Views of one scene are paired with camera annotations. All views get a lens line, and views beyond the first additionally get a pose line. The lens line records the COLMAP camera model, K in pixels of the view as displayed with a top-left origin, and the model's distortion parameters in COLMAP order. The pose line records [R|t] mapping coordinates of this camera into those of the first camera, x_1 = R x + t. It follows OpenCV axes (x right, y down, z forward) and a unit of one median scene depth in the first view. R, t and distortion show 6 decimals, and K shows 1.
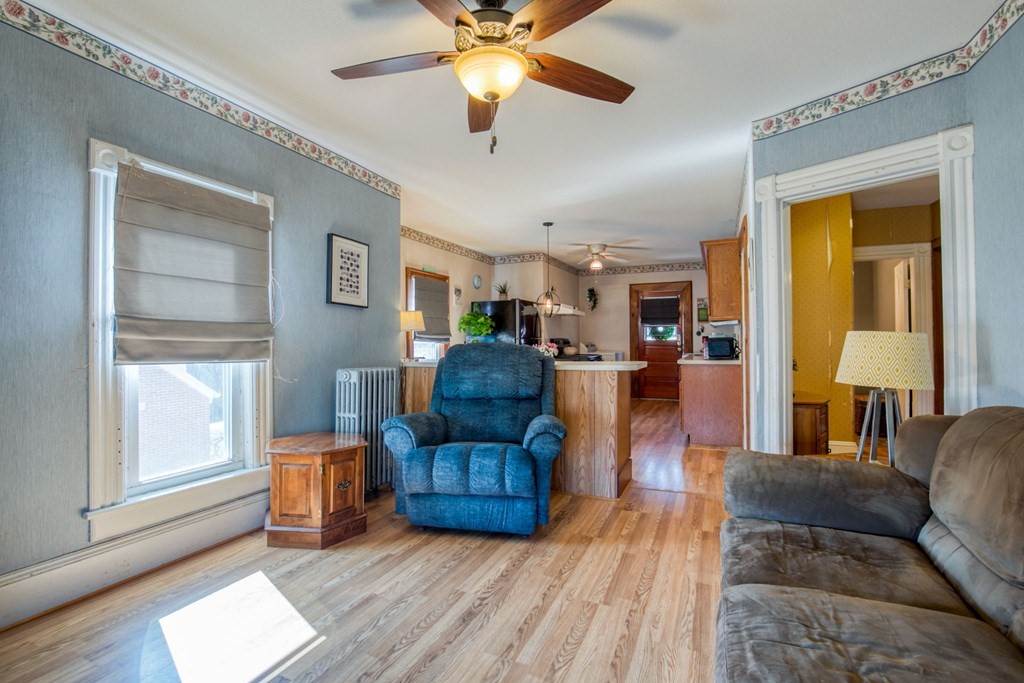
lens RADIAL K [[480.0, 0, 495.9], [0, 480.0, 336.9], [0, 0, 1]] dist [-0.033268, 0.005715]
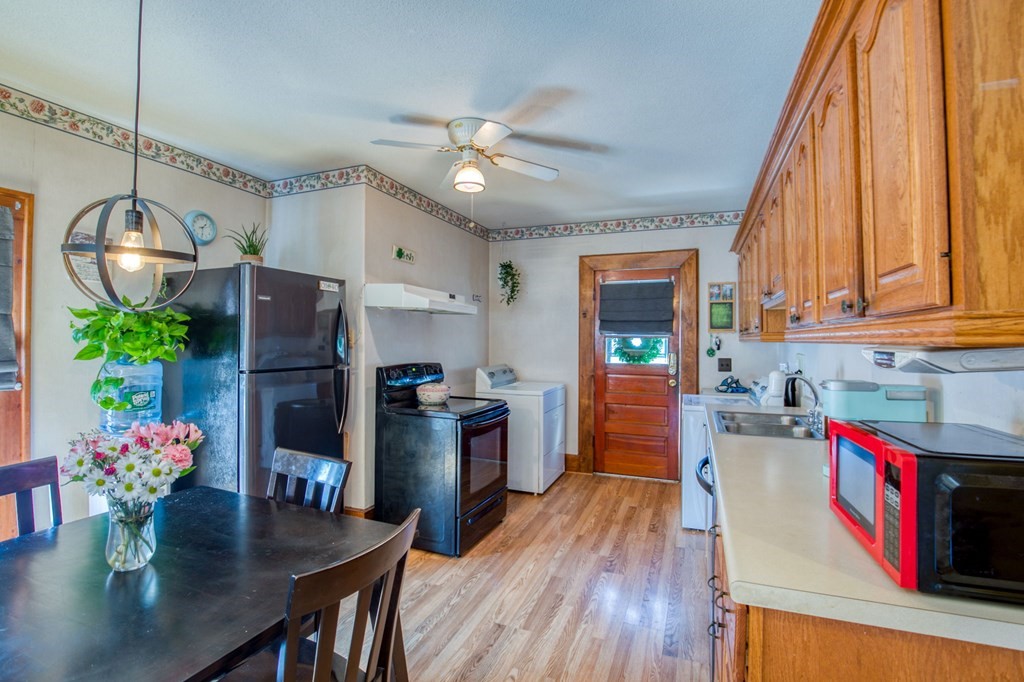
lens RADIAL K [[480.0, 0, 503.0], [0, 480.0, 340.4], [0, 0, 1]] dist [-0.033268, 0.005715]
pose [[0.998277, 0.010243, 0.057781, 0.455465], [-0.010654, 0.999920, 0.006801, -0.054145], [-0.057707, -0.007405, 0.998306, 1.315566]]
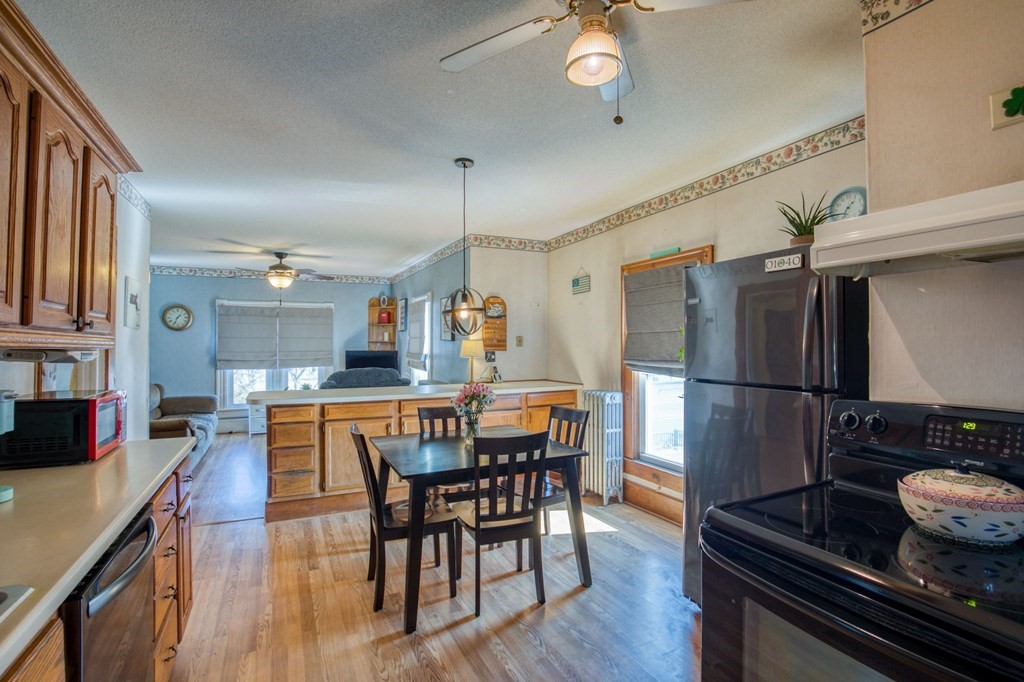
lens RADIAL K [[480.0, 0, 515.7], [0, 480.0, 340.7], [0, 0, 1]] dist [-0.033268, 0.005715]
pose [[-0.623242, -0.002335, -0.782025, 0.834339], [0.012005, 0.999849, -0.012553, -0.048751], [0.781937, -0.017212, -0.623120, 2.339287]]
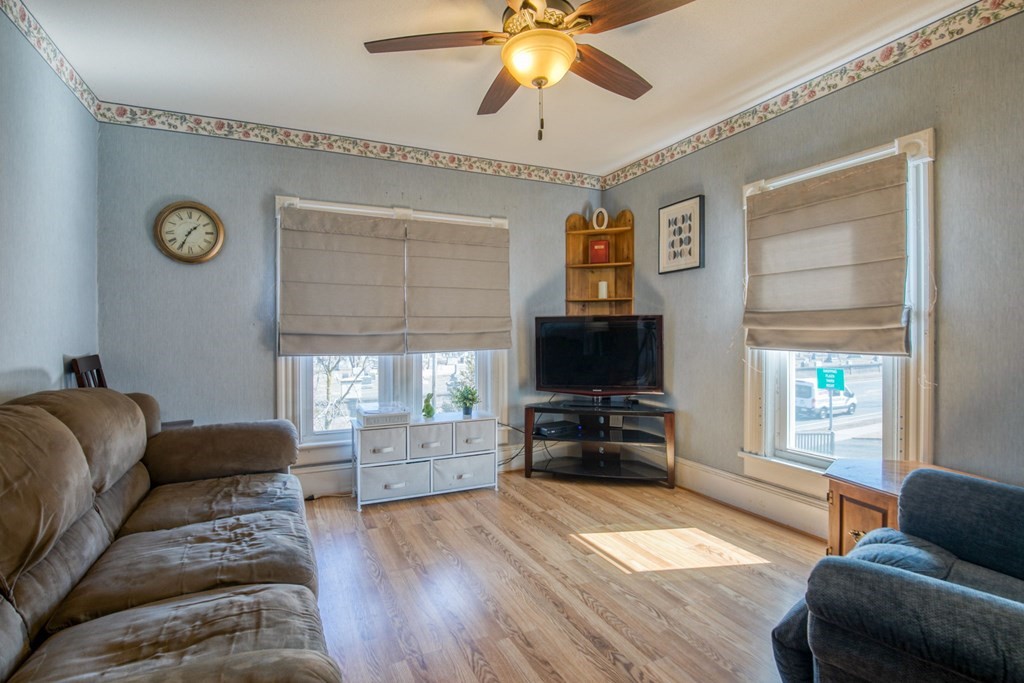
lens RADIAL K [[496.7, 0, 513.8], [0, 496.7, 333.7], [0, 0, 1]] dist [-0.032104, 0.000269]
pose [[-0.634788, 0.003931, -0.772676, 0.442206], [0.014855, 0.999864, -0.007118, 0.010876], [0.772543, -0.015996, -0.634760, 0.868190]]
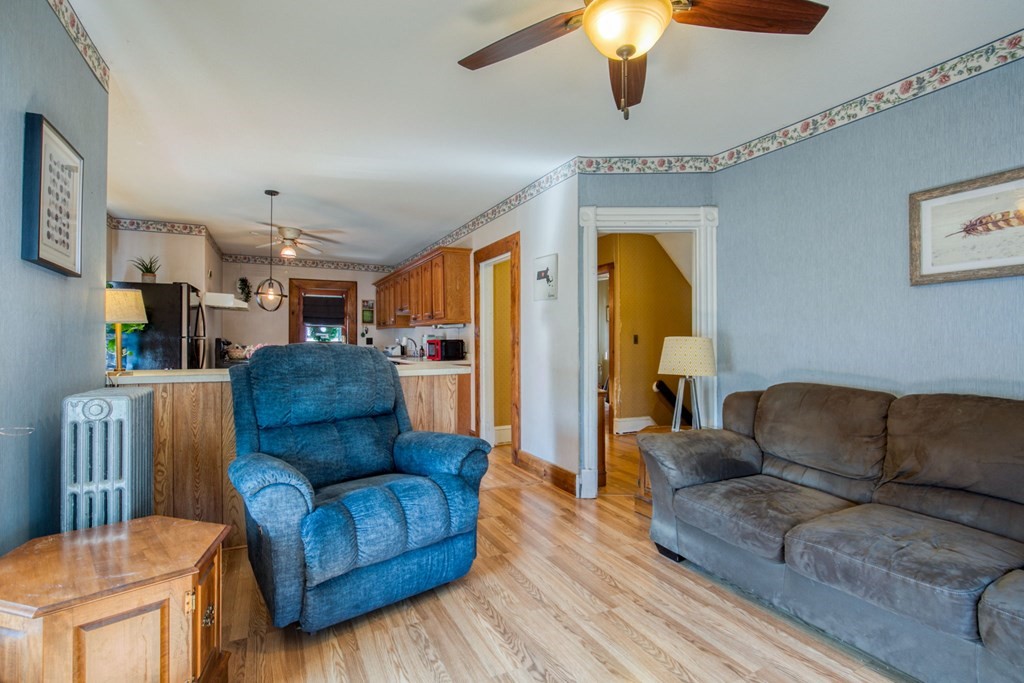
lens RADIAL K [[480.0, 0, 512.3], [0, 480.0, 339.4], [0, 0, 1]] dist [-0.033268, 0.005715]
pose [[0.616265, 0.009784, 0.787478, -0.439898], [-0.011756, 0.999926, -0.003223, 0.004630], [-0.787451, -0.007272, 0.616334, 0.355763]]
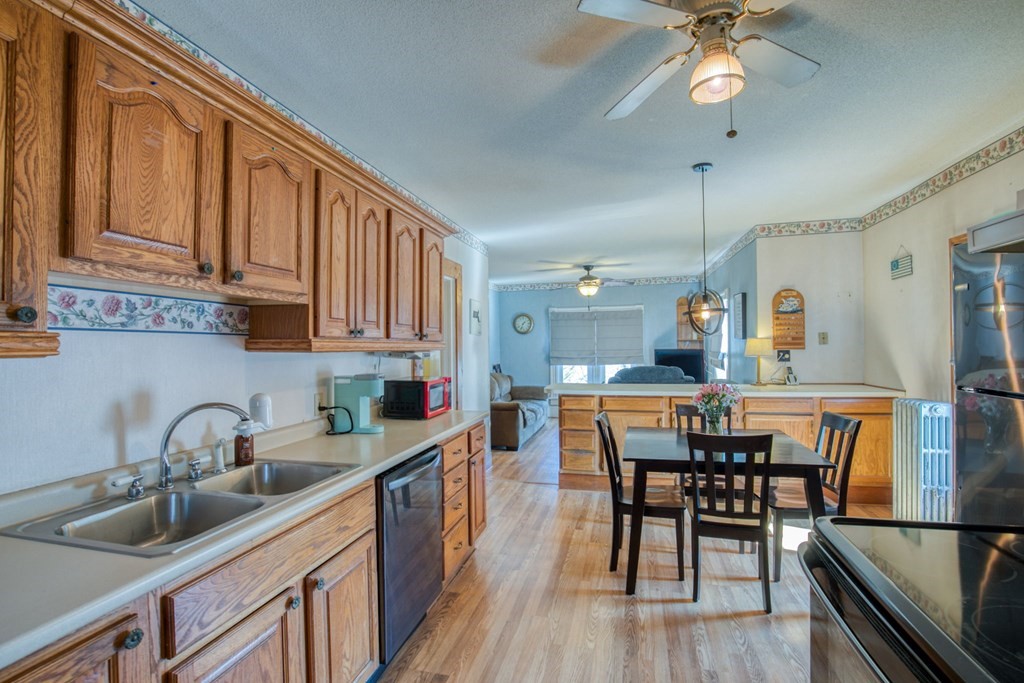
lens RADIAL K [[480.0, 0, 499.4], [0, 480.0, 341.3], [0, 0, 1]] dist [-0.033268, 0.005715]
pose [[-0.983348, 0.014771, -0.181130, 0.755012], [0.018293, 0.999674, -0.017786, -0.050953], [0.180809, -0.020803, -0.983298, 2.517515]]
